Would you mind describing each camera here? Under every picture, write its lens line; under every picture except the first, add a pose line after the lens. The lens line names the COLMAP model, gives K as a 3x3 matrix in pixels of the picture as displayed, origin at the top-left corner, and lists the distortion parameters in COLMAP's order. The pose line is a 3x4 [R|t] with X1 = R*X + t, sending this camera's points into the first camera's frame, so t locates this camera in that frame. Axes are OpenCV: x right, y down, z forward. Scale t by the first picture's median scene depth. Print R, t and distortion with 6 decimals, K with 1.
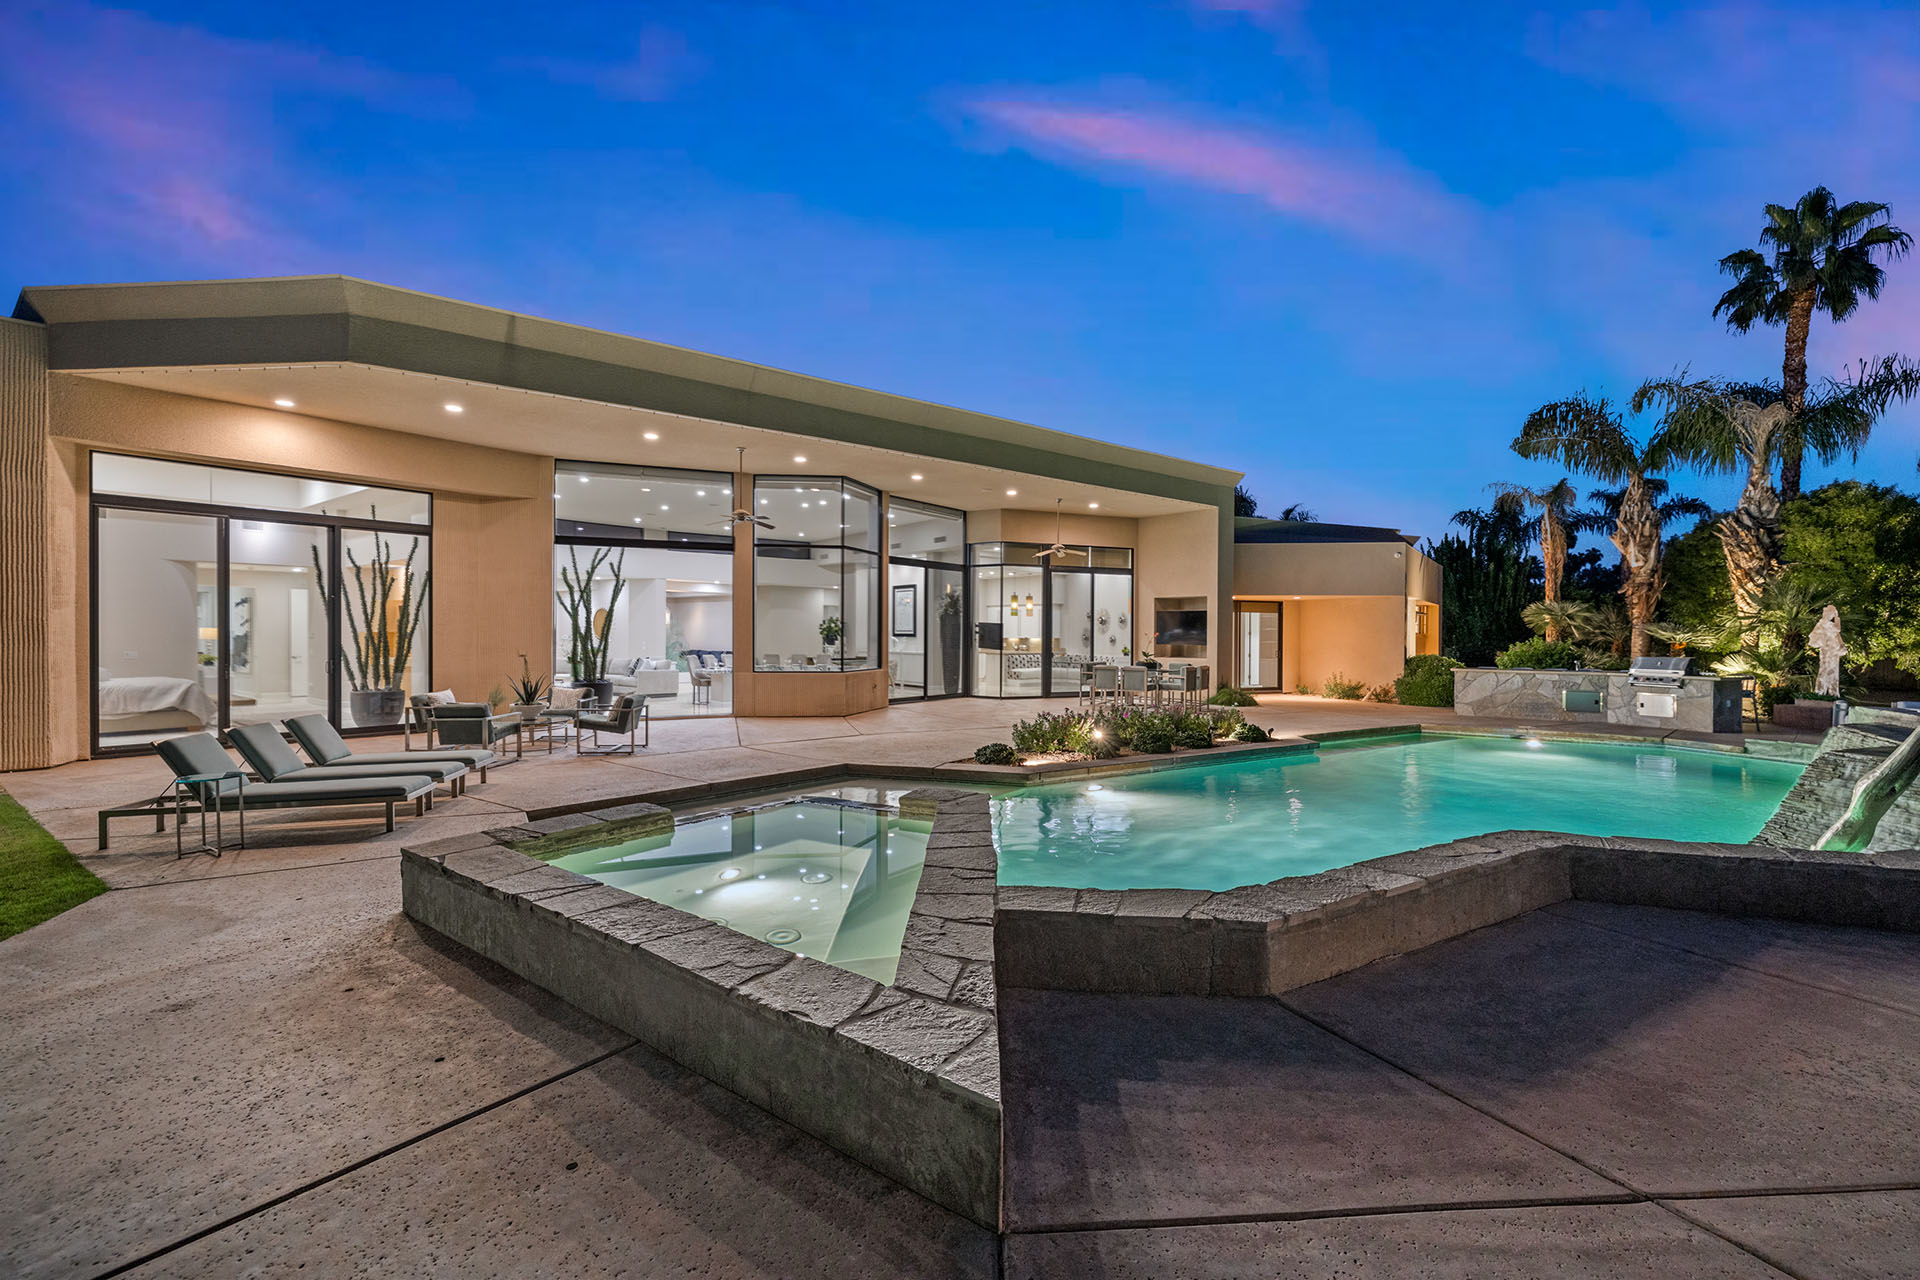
lens RADIAL K [[798.4, 0, 970.4], [0, 798.4, 635.1], [0, 0, 1]] dist [-0.005958, 0.002189]
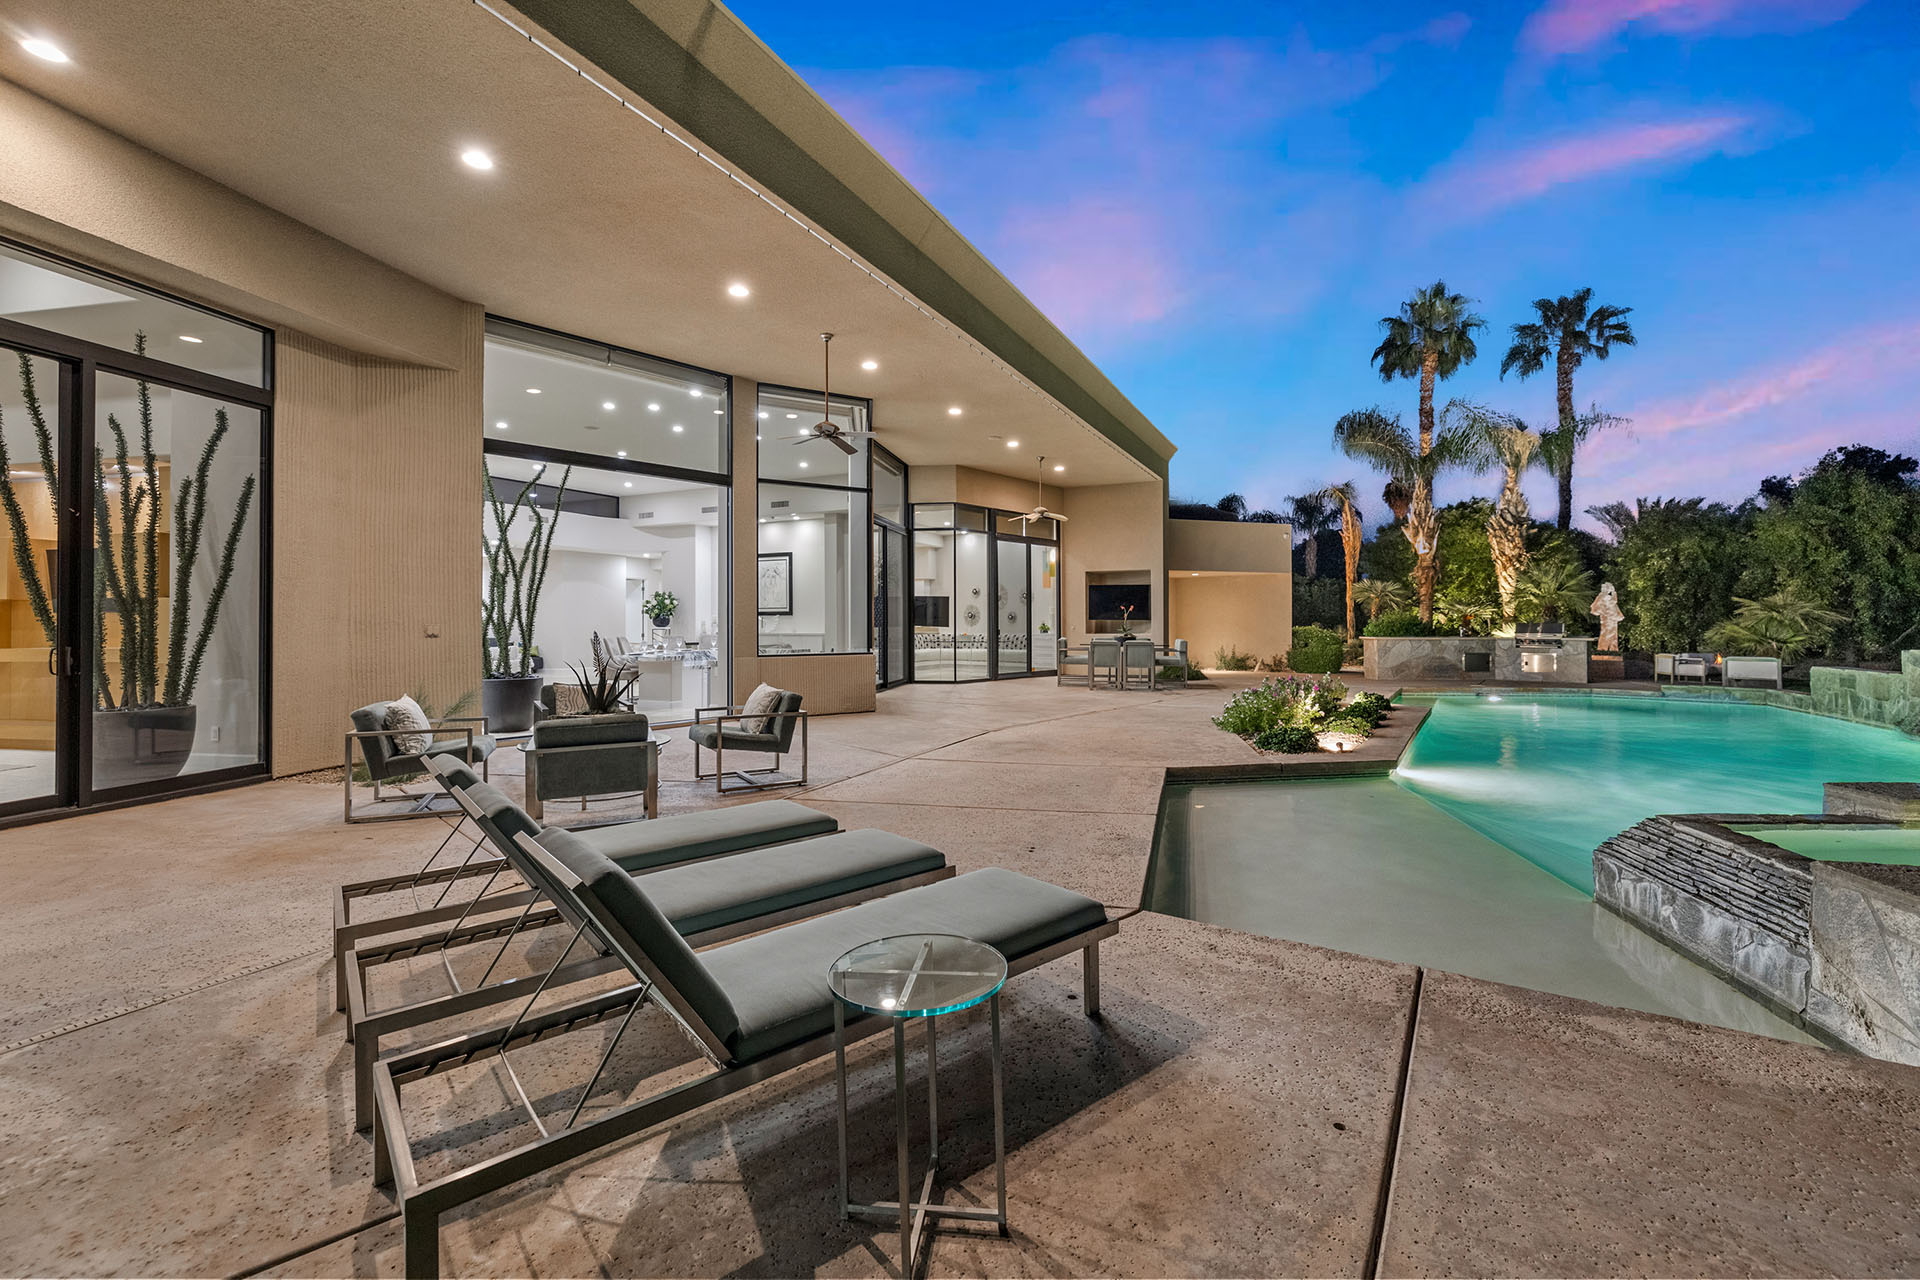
lens RADIAL K [[798.4, 0, 981.6], [0, 798.4, 599.6], [0, 0, 1]] dist [-0.005958, 0.002189]
pose [[0.898752, 0.004049, 0.438438, -0.340846], [0.009175, 0.999565, -0.028038, 0.014508], [-0.438360, 0.029222, 0.898324, 0.226052]]
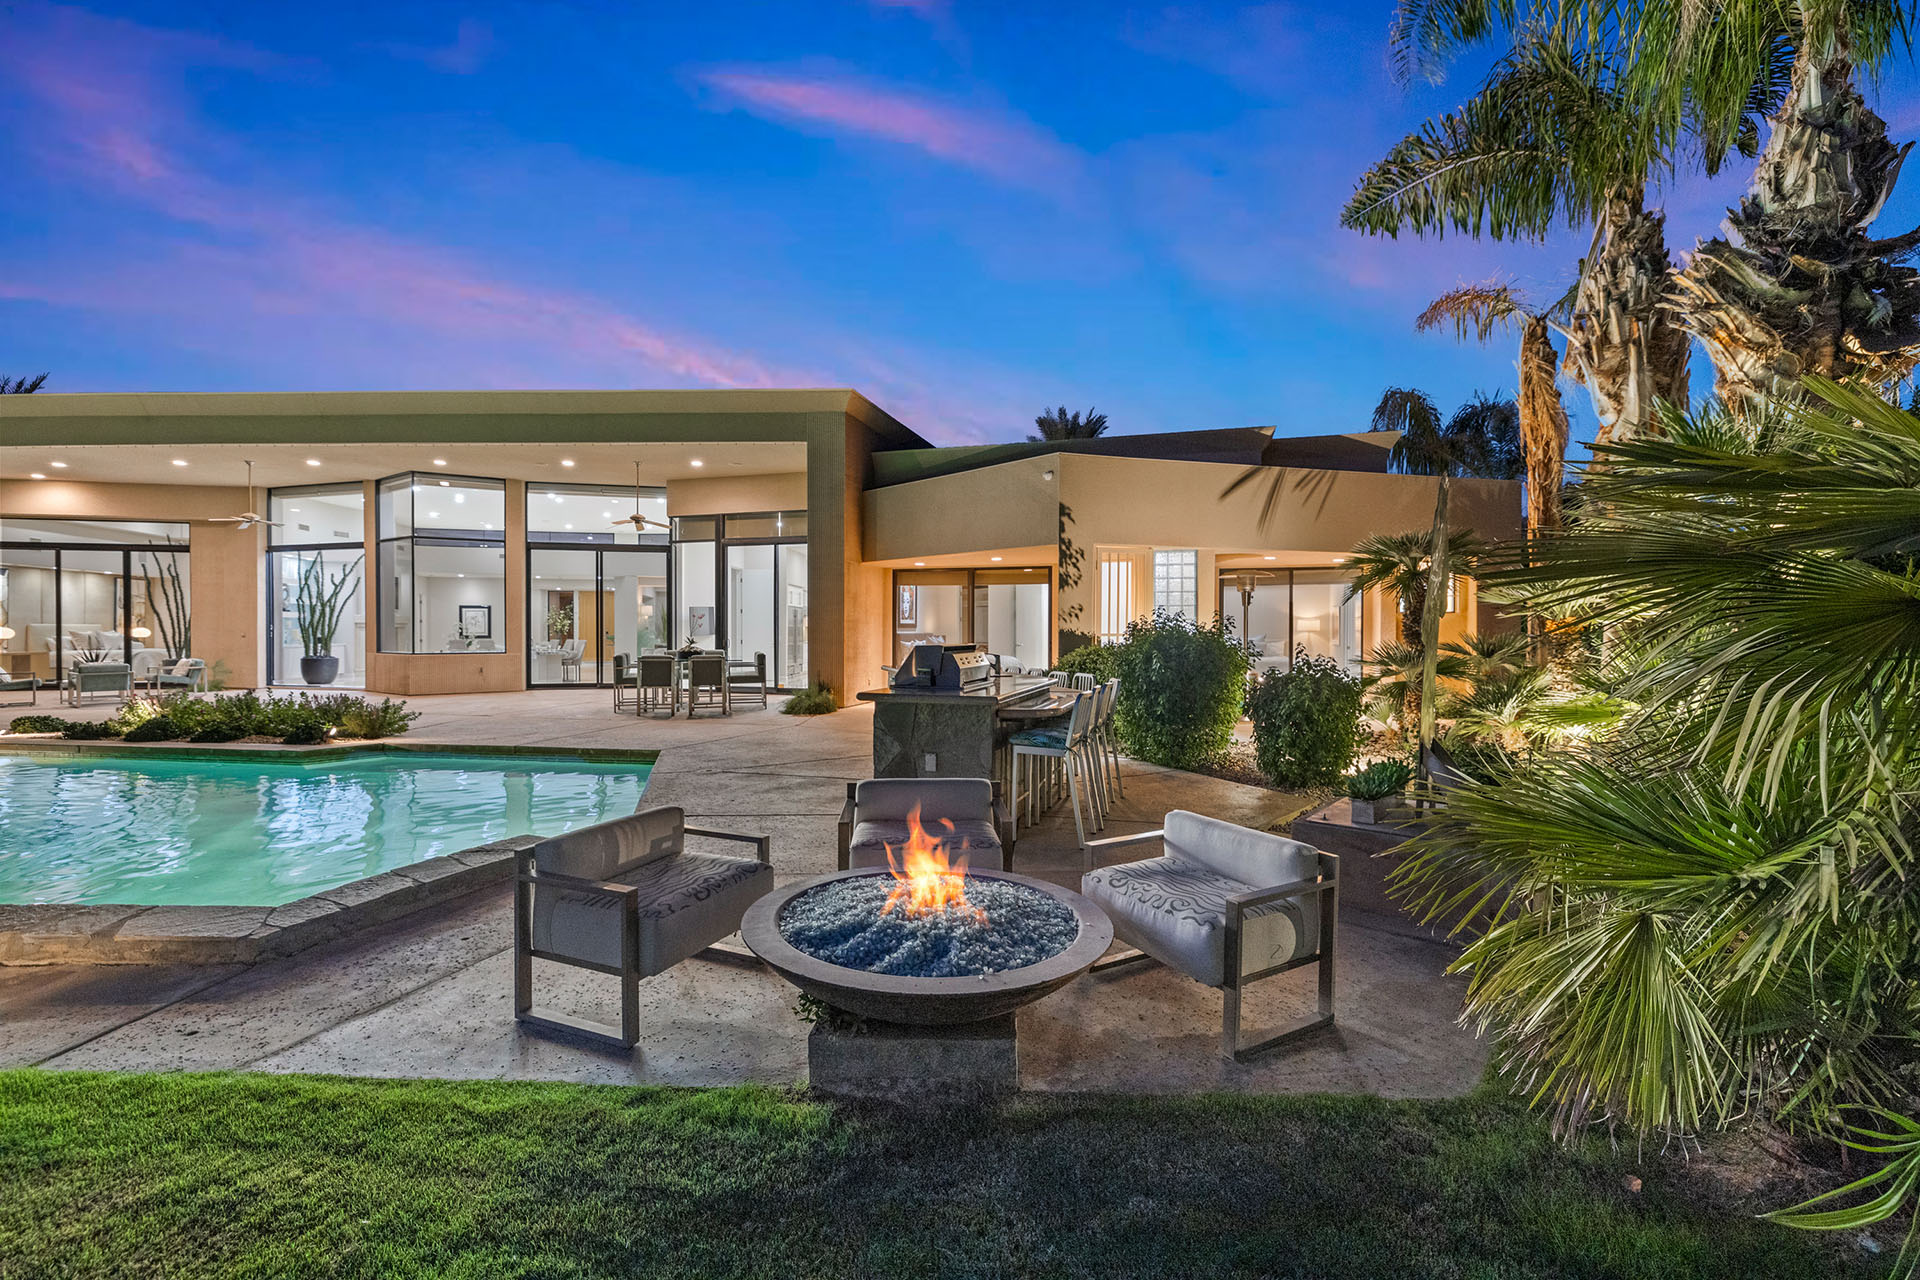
lens RADIAL K [[798.4, 0, 969.2], [0, 798.4, 649.2], [0, 0, 1]] dist [-0.005958, 0.002189]
pose [[0.782245, 0.008410, -0.622914, 0.931873], [0.004148, 0.999816, 0.018707, 0.019394], [0.622957, -0.017217, 0.782066, 0.537059]]
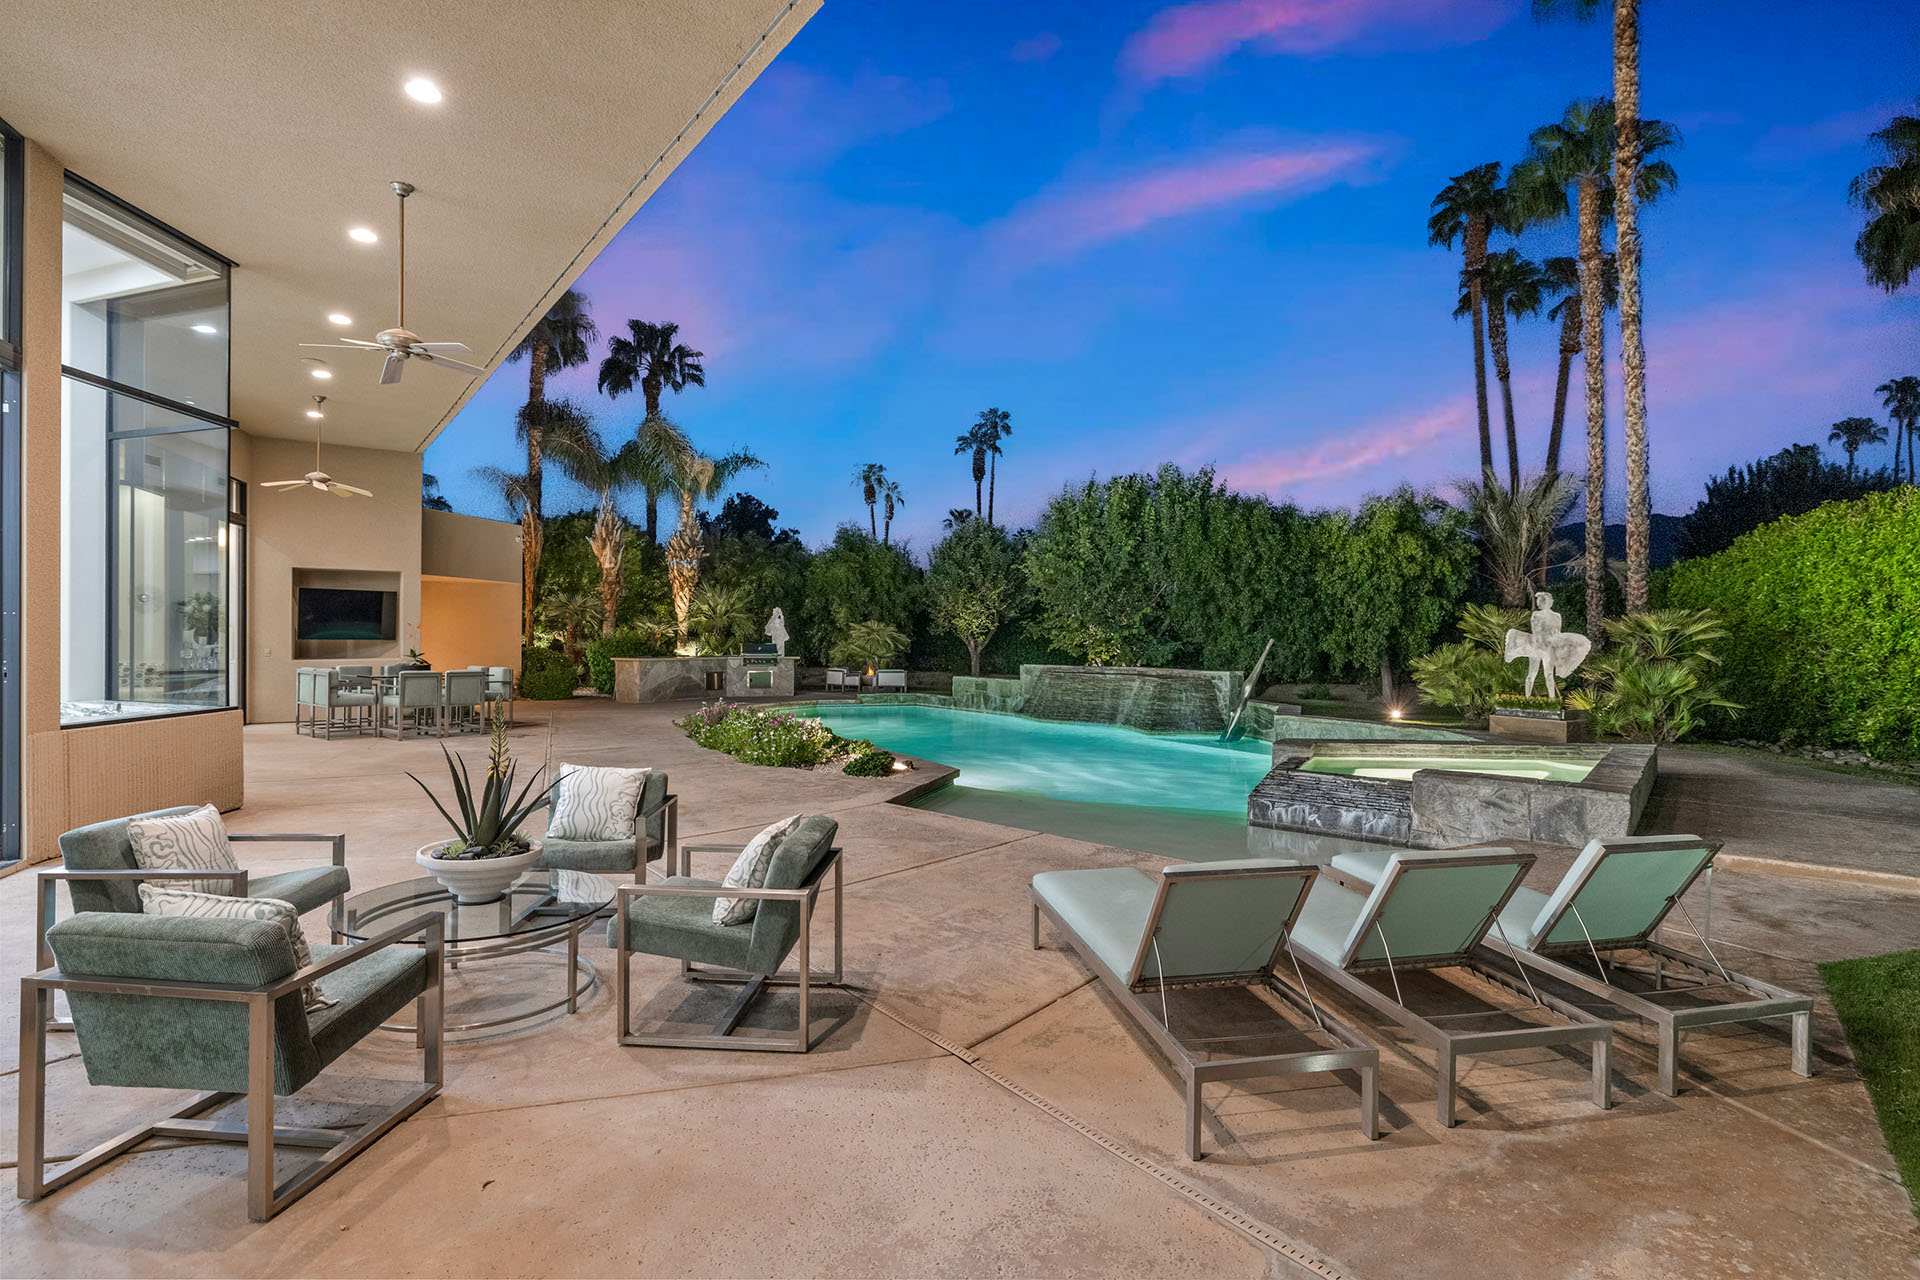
lens RADIAL K [[925.6, 0, 939.7], [0, 925.6, 640.3], [0, 0, 1]] dist [-0.007657, 0.000979]
pose [[0.052512, -0.012742, 0.998539, -0.552365], [-0.007690, 0.999884, 0.013164, -0.000689], [-0.998591, -0.008370, 0.052408, 0.494231]]
